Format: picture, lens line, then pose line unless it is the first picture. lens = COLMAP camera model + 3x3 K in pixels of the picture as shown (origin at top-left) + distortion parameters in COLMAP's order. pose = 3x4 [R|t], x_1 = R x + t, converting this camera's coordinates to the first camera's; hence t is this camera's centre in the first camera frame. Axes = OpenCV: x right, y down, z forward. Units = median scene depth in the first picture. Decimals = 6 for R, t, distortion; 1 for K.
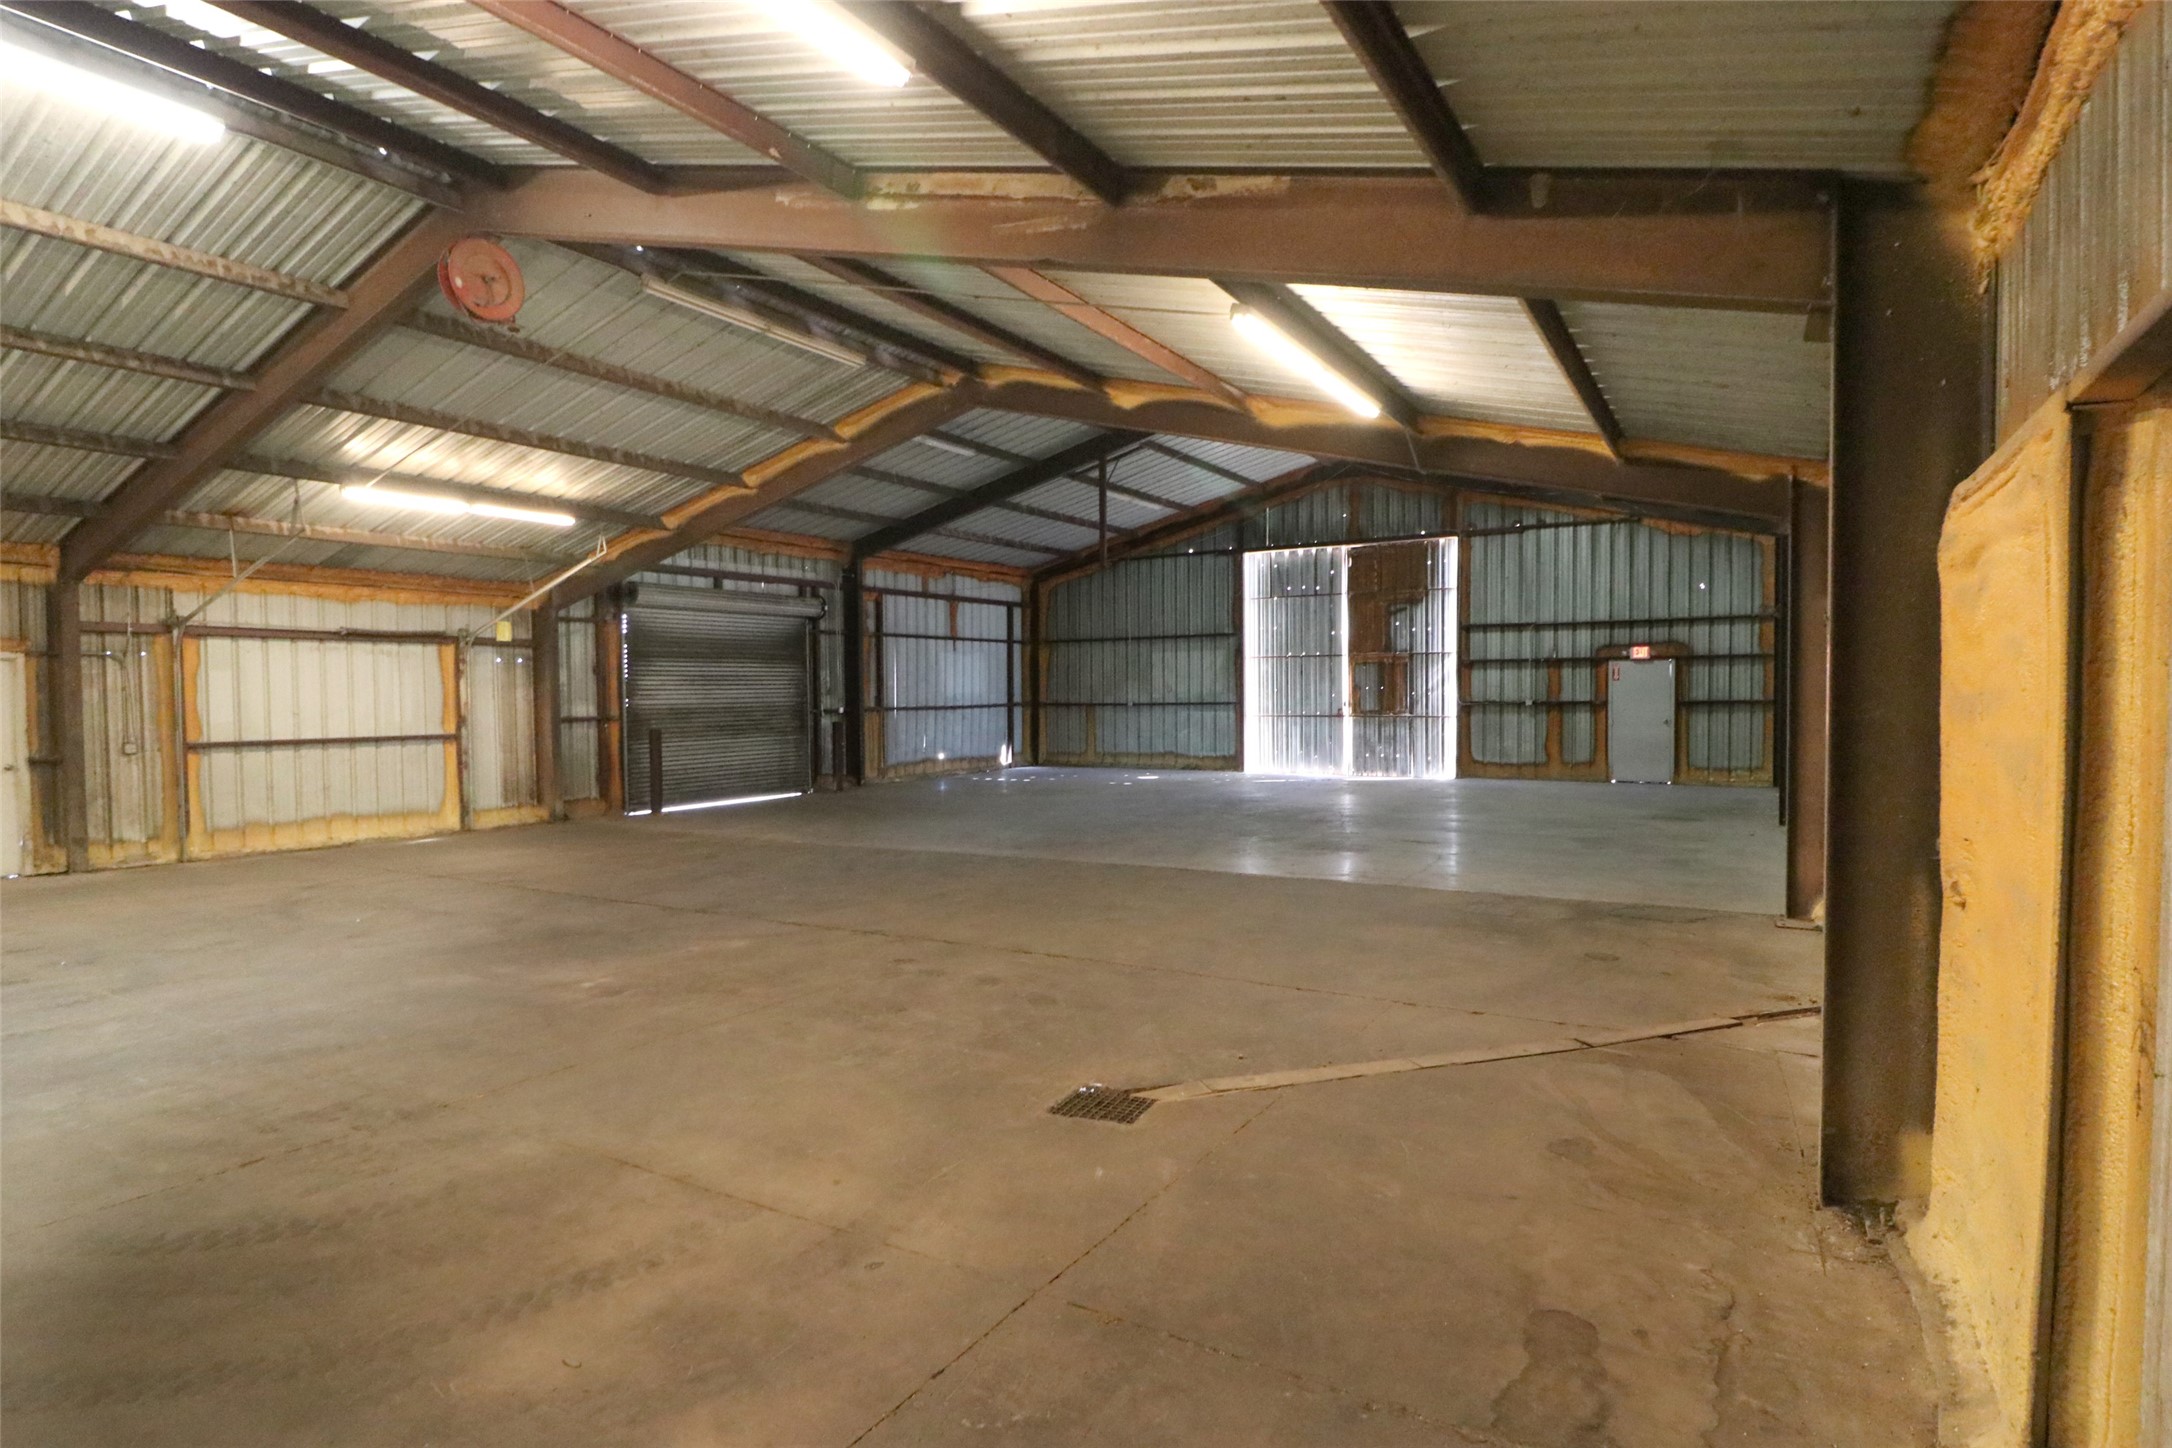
lens RADIAL K [[1112.1, 0, 1093.5], [0, 1112.1, 722.6], [0, 0, 1]] dist [-0.001961, -0.001225]
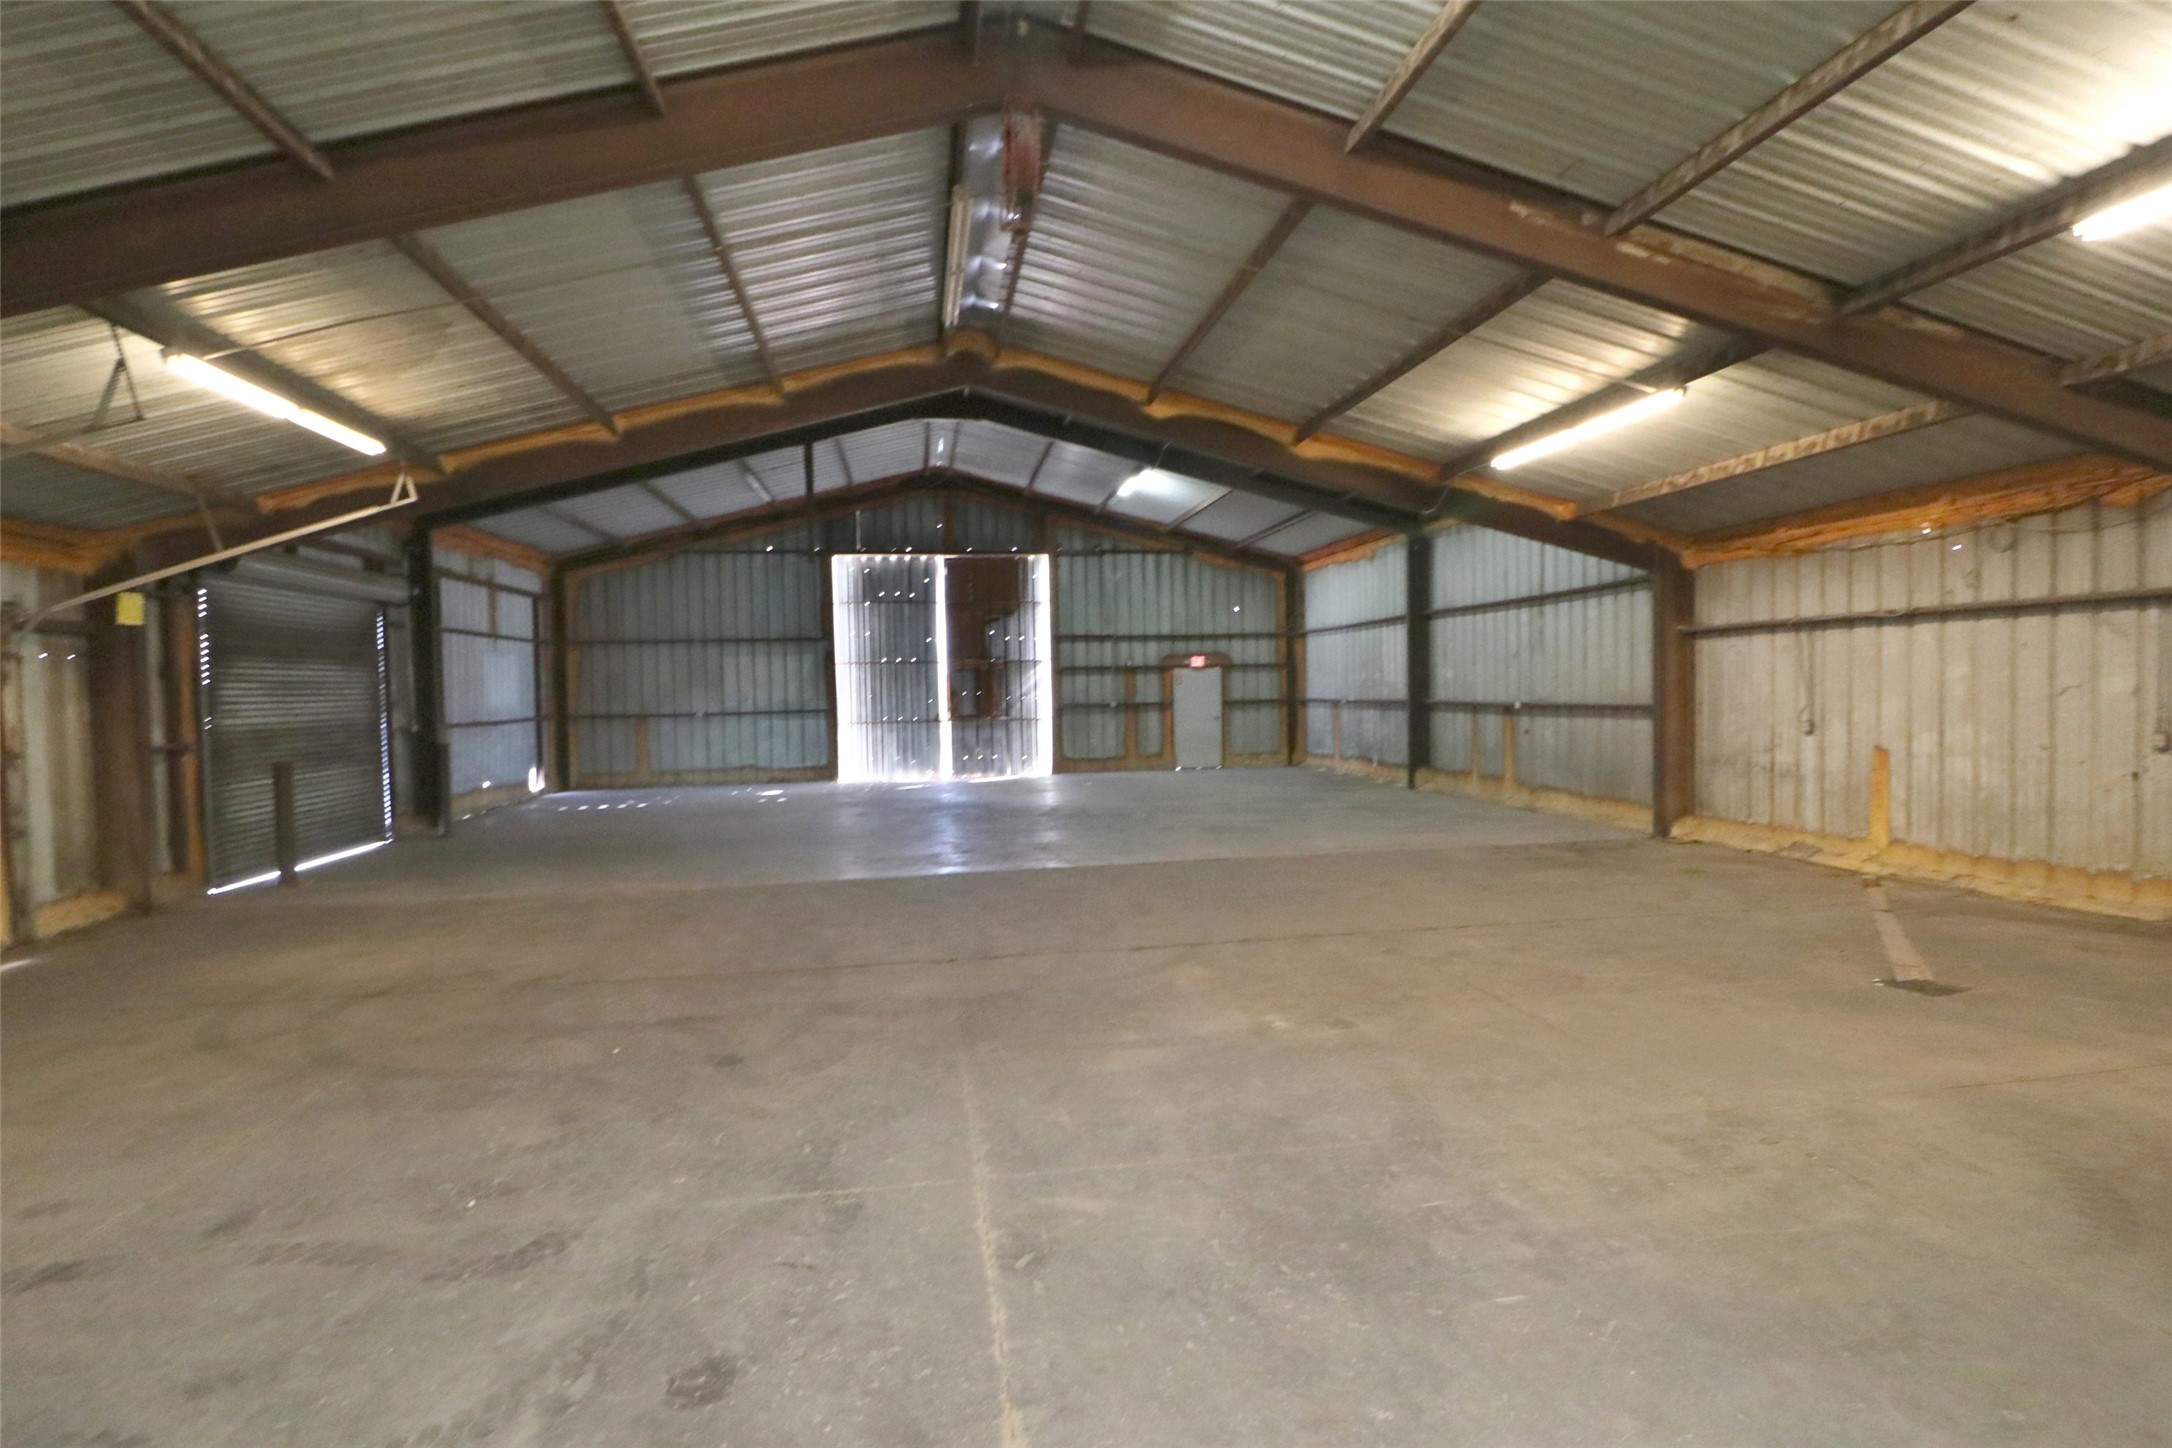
lens RADIAL K [[1112.1, 0, 1093.5], [0, 1112.1, 722.6], [0, 0, 1]] dist [-0.001961, -0.001225]
pose [[0.767192, -0.025309, 0.640918, -0.337734], [0.031177, 0.999512, 0.002150, -0.002270], [-0.640659, 0.018332, 0.767606, 0.125645]]
